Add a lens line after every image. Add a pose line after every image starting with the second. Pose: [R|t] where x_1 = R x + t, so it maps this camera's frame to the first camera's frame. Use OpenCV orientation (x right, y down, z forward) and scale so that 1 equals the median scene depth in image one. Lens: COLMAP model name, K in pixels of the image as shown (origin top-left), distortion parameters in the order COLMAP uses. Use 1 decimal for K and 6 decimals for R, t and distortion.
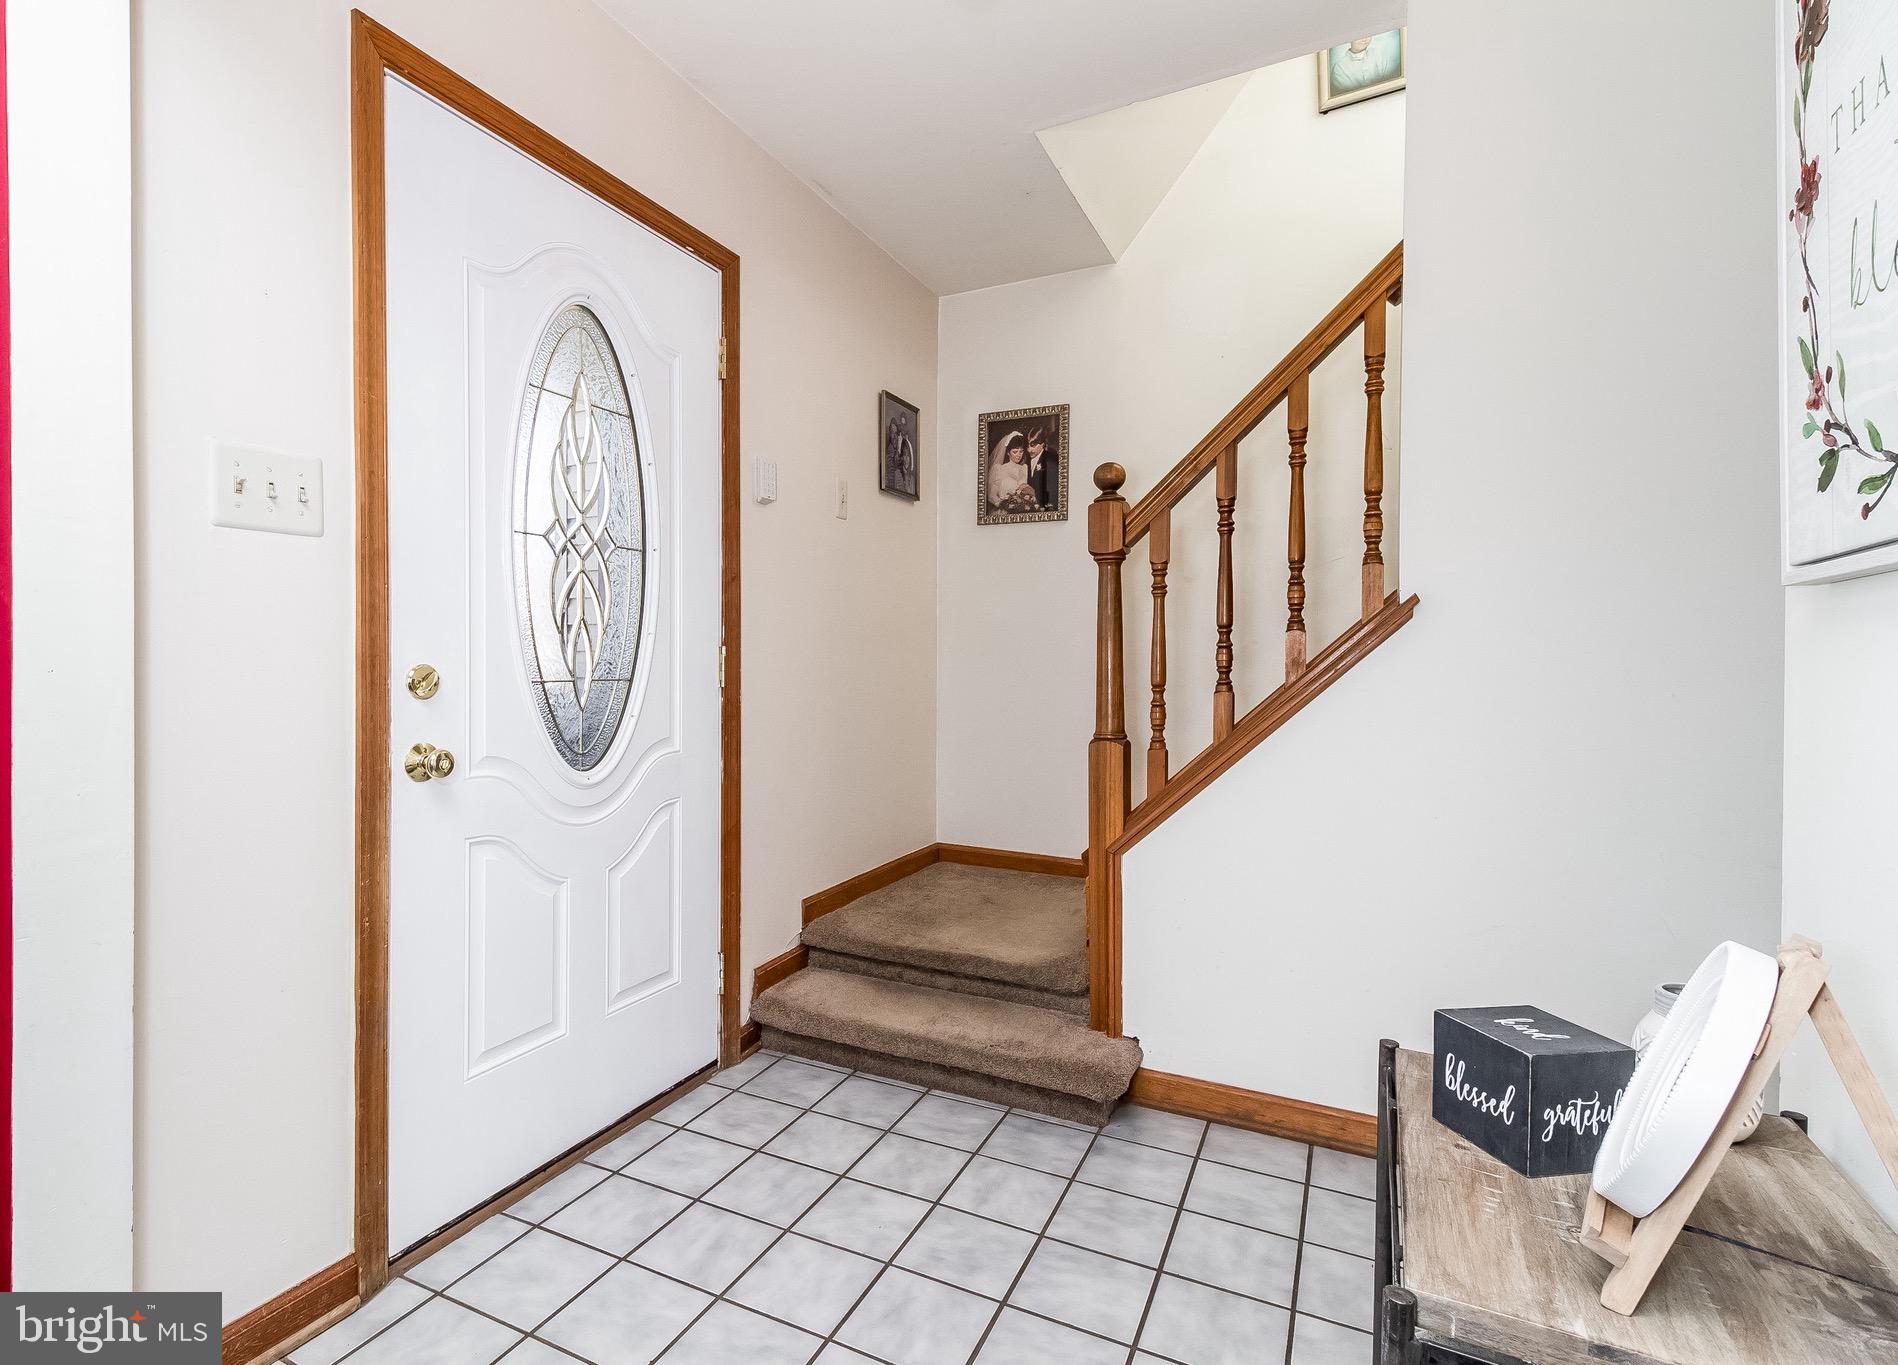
lens RADIAL K [[907.6, 0, 812.7], [0, 907.6, 671.2], [0, 0, 1]] dist [-0.005123, -0.000429]
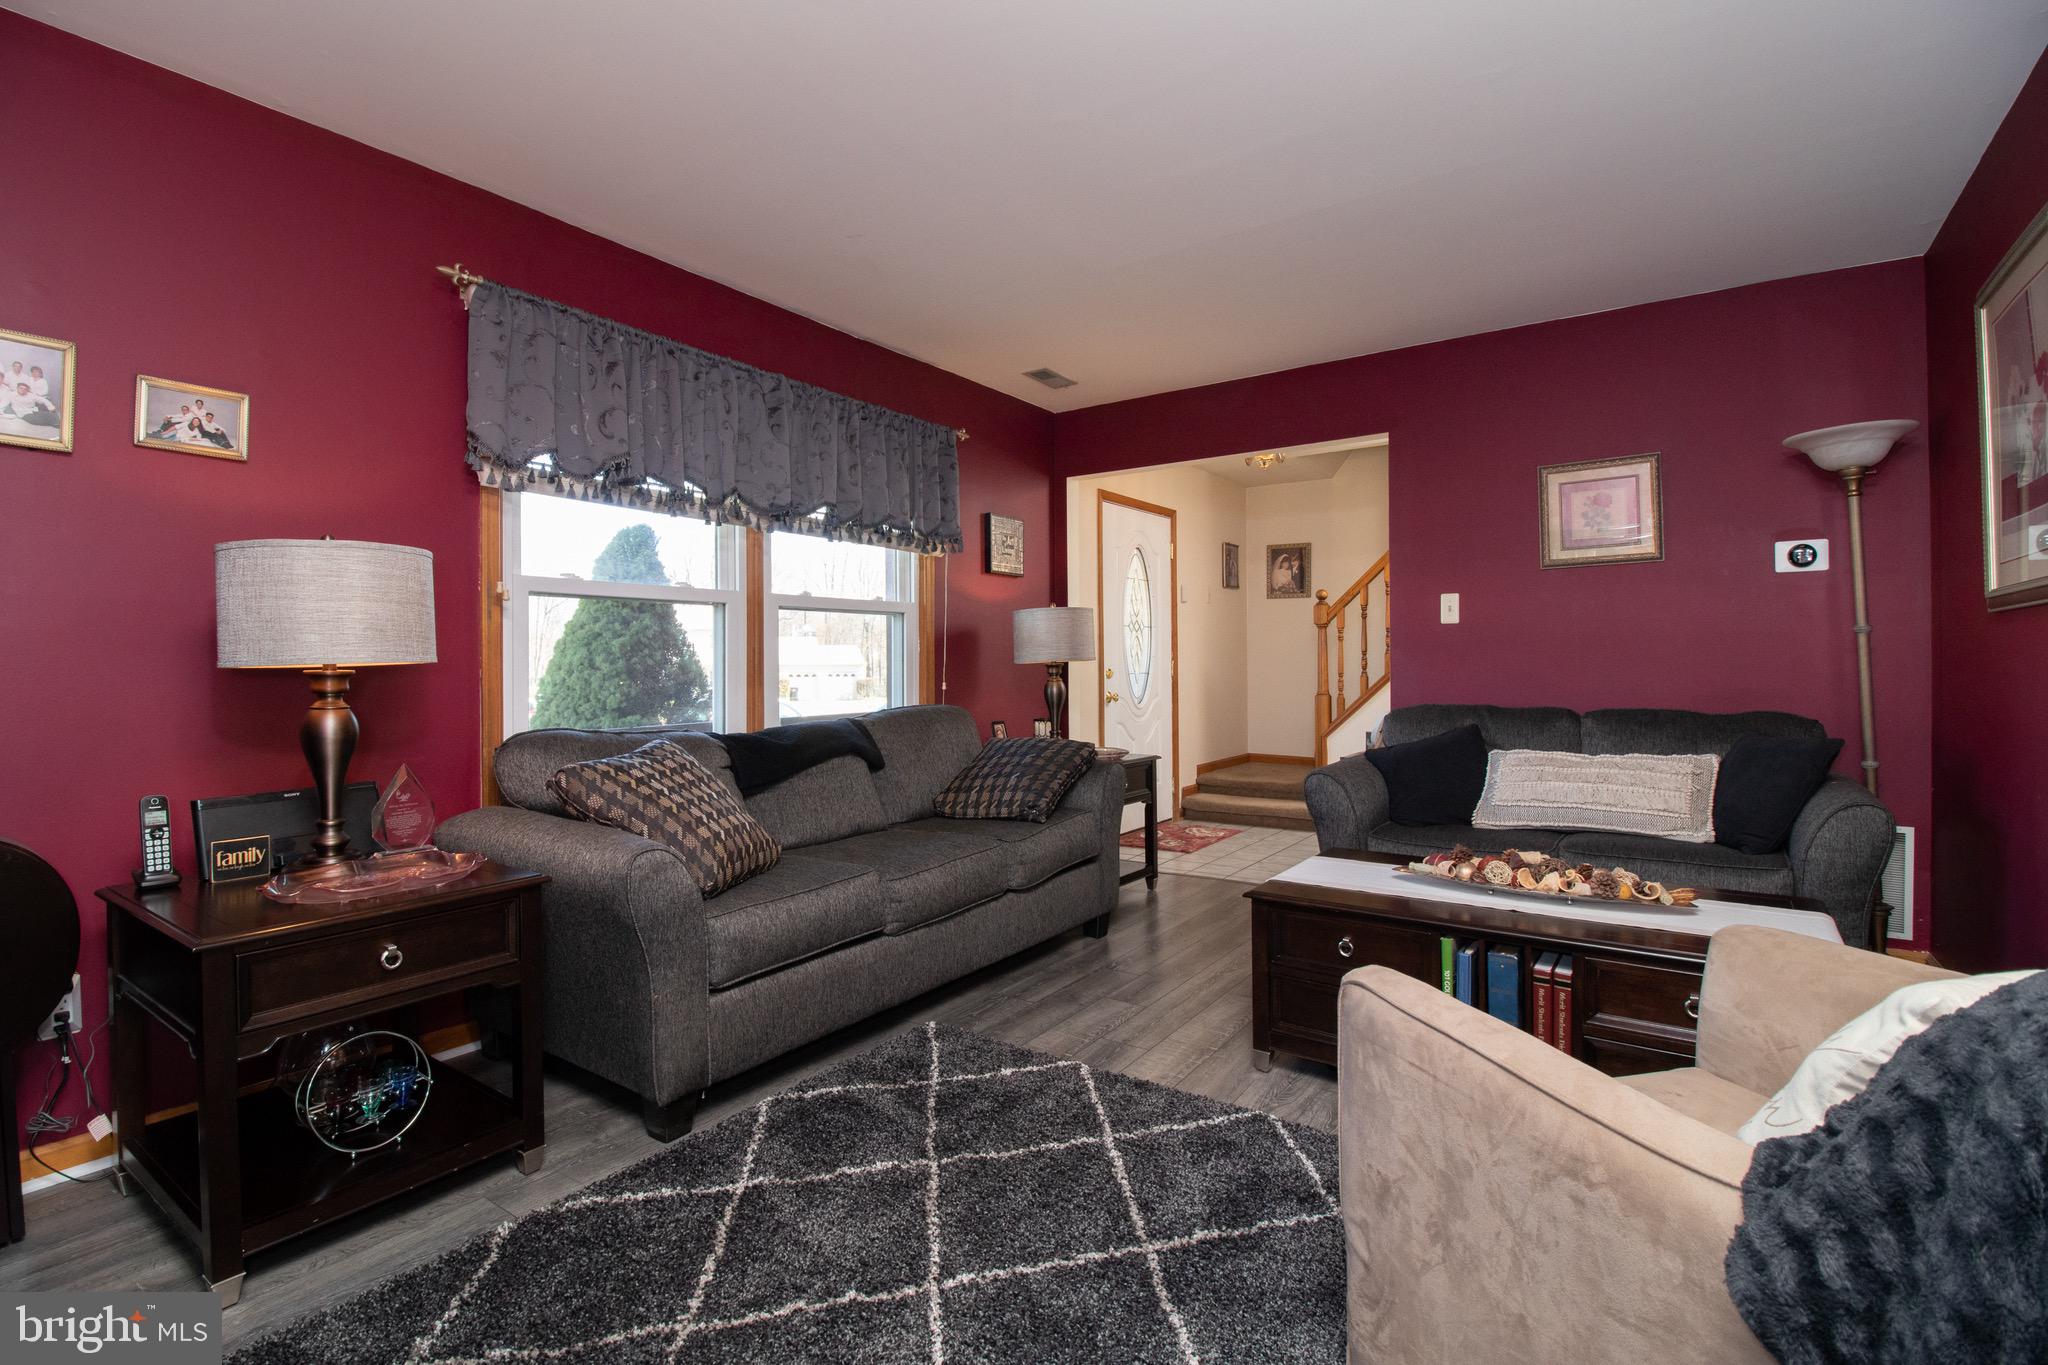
lens RADIAL K [[950.5, 0, 1015.7], [0, 950.5, 663.2], [0, 0, 1]] dist [0.002061, -0.000884]
pose [[0.998142, -0.010127, -0.060088, -0.387219], [0.009532, 0.999903, -0.010182, 0.002728], [0.060185, 0.009590, 0.998141, -1.772206]]
